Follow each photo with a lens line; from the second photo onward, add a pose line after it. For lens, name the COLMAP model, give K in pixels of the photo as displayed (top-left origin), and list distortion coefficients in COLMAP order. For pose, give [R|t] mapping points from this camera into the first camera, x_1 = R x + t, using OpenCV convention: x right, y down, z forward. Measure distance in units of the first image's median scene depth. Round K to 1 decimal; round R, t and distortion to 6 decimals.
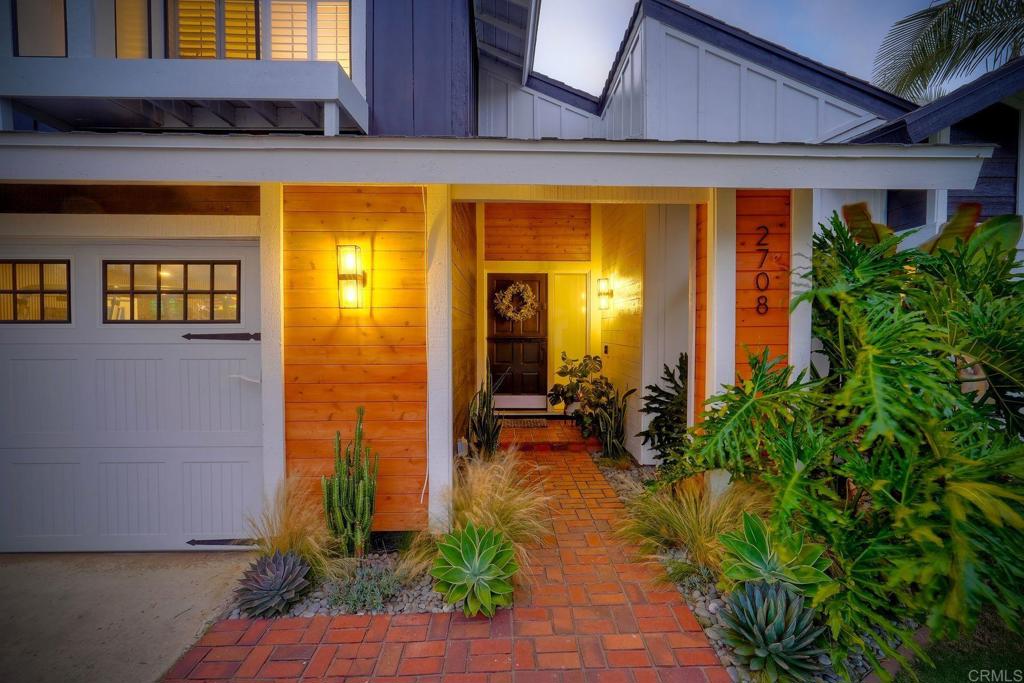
lens RADIAL K [[470.1, 0, 512.0], [0, 470.1, 341.5], [0, 0, 1]] dist [-0.001614, 0.000083]
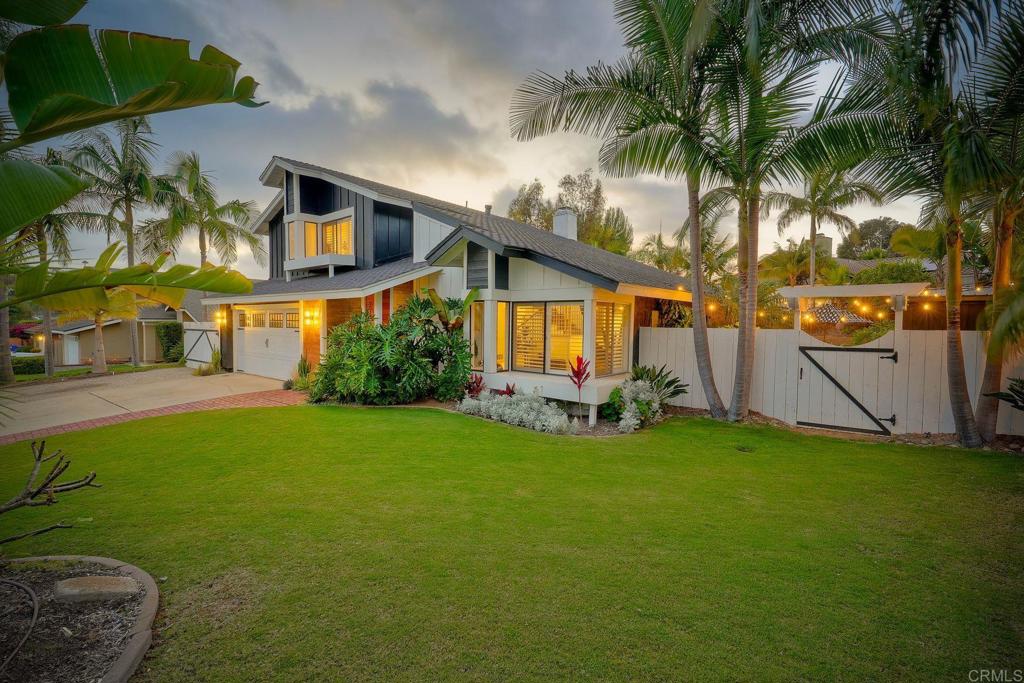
lens RADIAL K [[470.1, 0, 512.0], [0, 470.1, 341.5], [0, 0, 1]] dist [-0.001614, 0.000083]
pose [[0.750843, 0.031796, -0.659715, 3.537401], [-0.027095, 0.999483, 0.017333, -0.044493], [0.659925, 0.004861, 0.751316, -0.865615]]
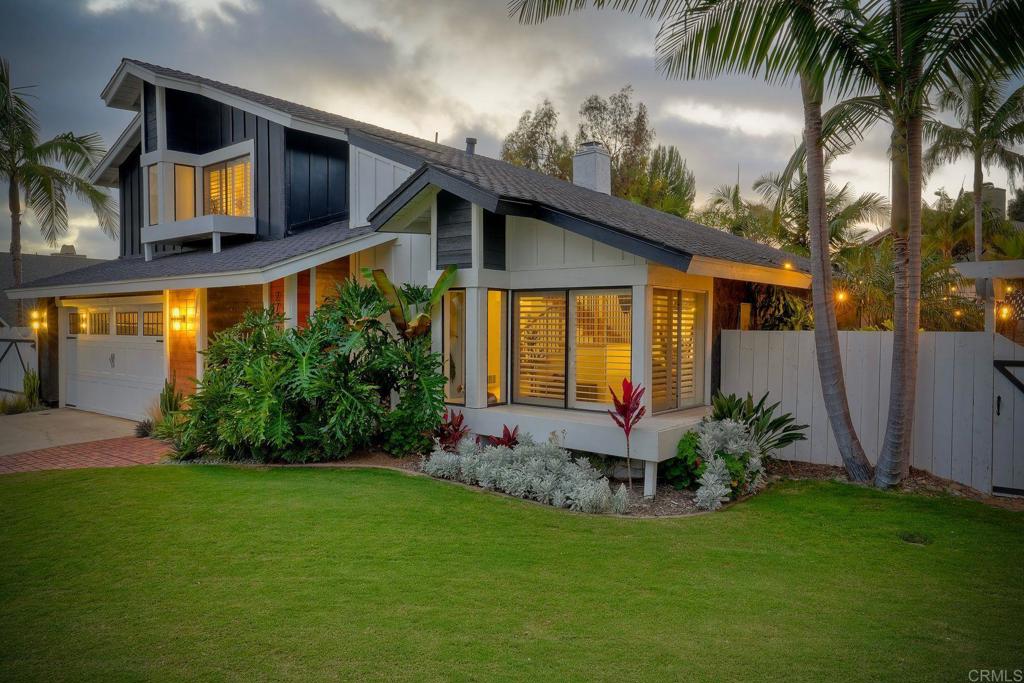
lens RADIAL K [[718.5, 0, 515.2], [0, 718.5, 340.5], [0, 0, 1]] dist [0.005707, 0.000725]
pose [[0.757536, 0.014037, -0.652642, 3.366924], [-0.019640, 0.999806, -0.001293, -0.046769], [0.652498, 0.013797, 0.757665, -0.696383]]
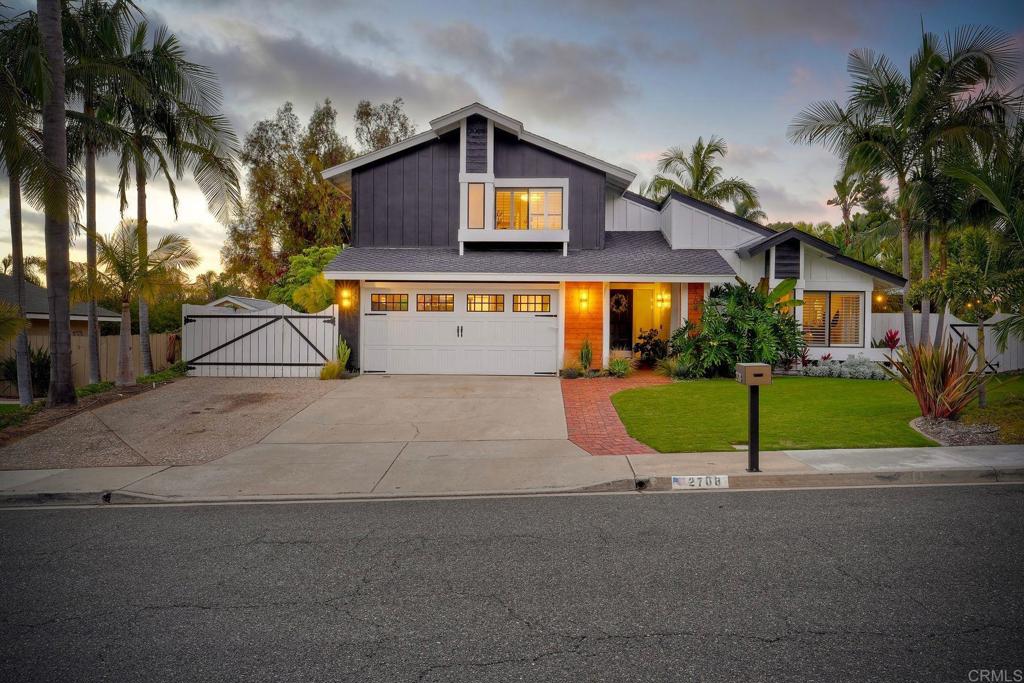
lens RADIAL K [[804.0, 0, 512.0], [0, 804.0, 341.5], [0, 0, 1]] dist [-0.001756, -0.004140]
pose [[0.998470, 0.008233, -0.054679, -0.532757], [-0.008978, 0.999870, -0.013396, 0.273932], [0.054561, 0.013867, 0.998414, -5.220210]]
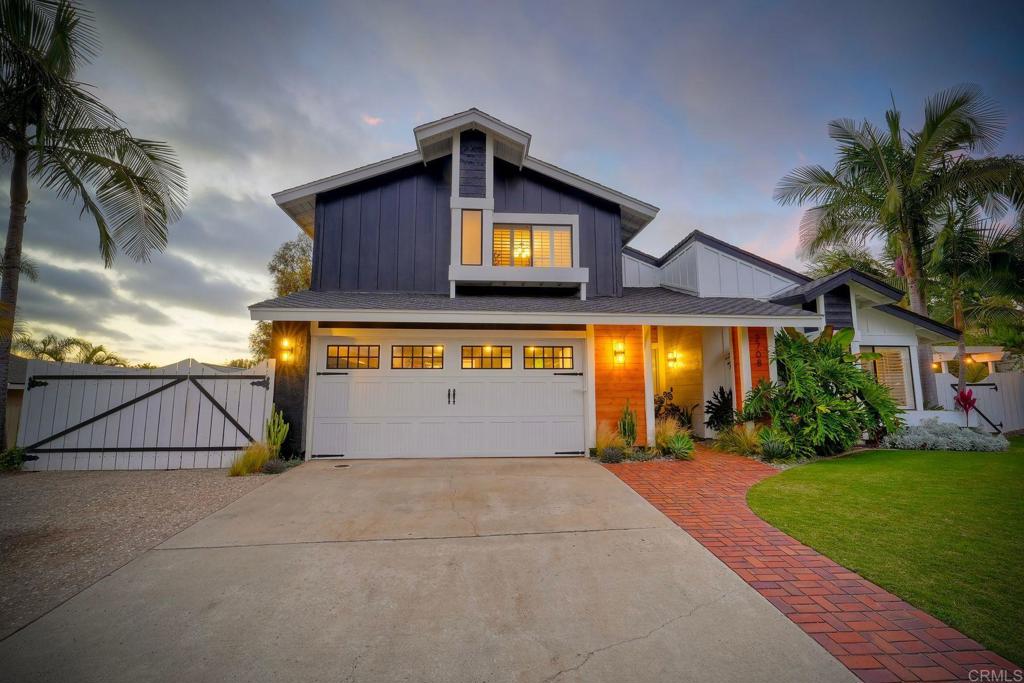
lens RADIAL K [[460.8, 0, 512.0], [0, 460.8, 341.5], [0, 0, 1]] dist [-0.003284, -0.000077]
pose [[0.998501, 0.003432, 0.054630, -1.082725], [0.004654, 0.989096, -0.147201, 0.193055], [-0.054539, 0.147234, 0.987597, -1.637767]]
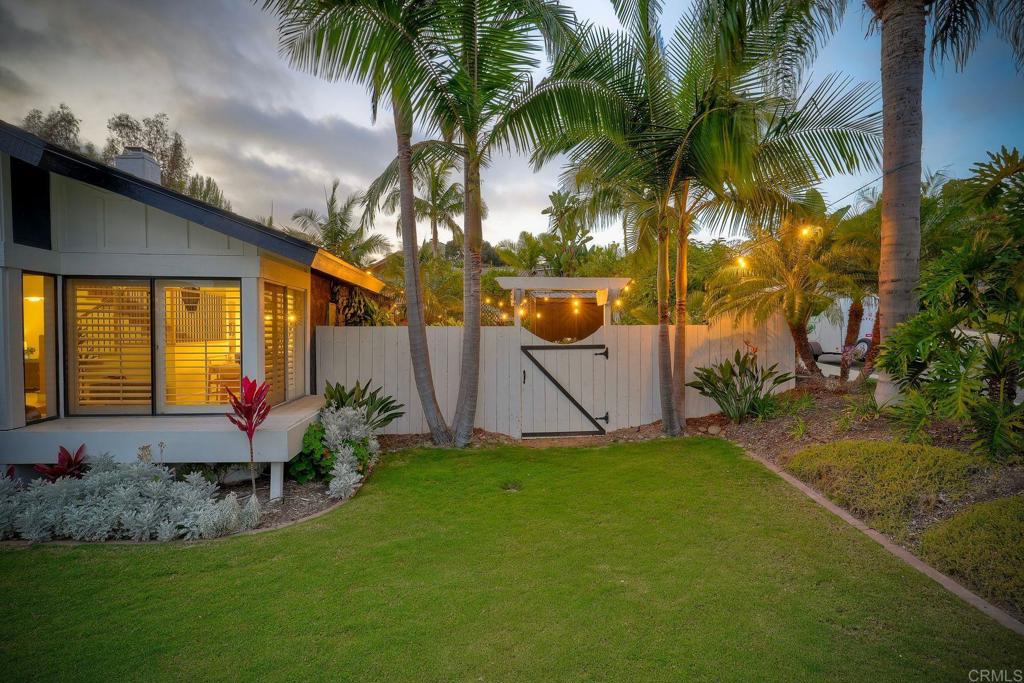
lens RADIAL K [[500.9, 0, 514.9], [0, 500.9, 340.5], [0, 0, 1]] dist [-0.001706, 0.002050]
pose [[0.997776, -0.004045, 0.066534, 2.813197], [0.004327, 0.999982, -0.004096, -0.031121], [-0.066517, 0.004375, 0.997776, -0.227810]]
